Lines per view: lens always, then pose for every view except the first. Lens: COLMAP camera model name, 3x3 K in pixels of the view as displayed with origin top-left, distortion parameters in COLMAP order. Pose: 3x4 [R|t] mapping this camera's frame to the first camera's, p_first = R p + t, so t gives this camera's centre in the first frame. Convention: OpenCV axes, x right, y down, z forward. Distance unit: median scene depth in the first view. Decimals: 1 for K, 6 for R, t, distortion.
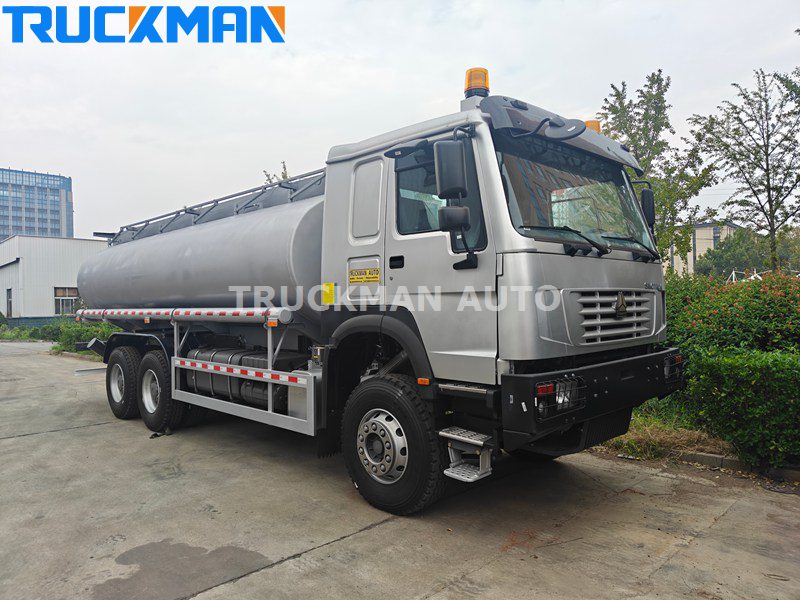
lens RADIAL K [[561.4, 0, 400.0], [0, 561.4, 300.0], [0, 0, 1]] dist [0.030006, -0.000160]
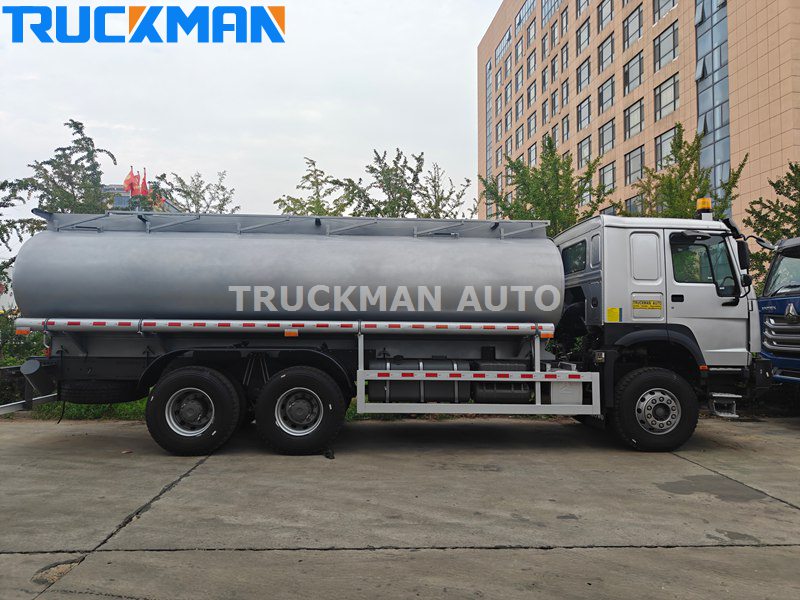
lens RADIAL K [[568.8, 0, 402.3], [0, 568.8, 303.3], [0, 0, 1]] dist [0.009507, 0.000269]
pose [[0.663434, 0.043211, 0.746986, -1.784958], [-0.027635, 0.999065, -0.033249, 0.026326], [-0.747724, 0.001416, 0.664008, 0.473094]]
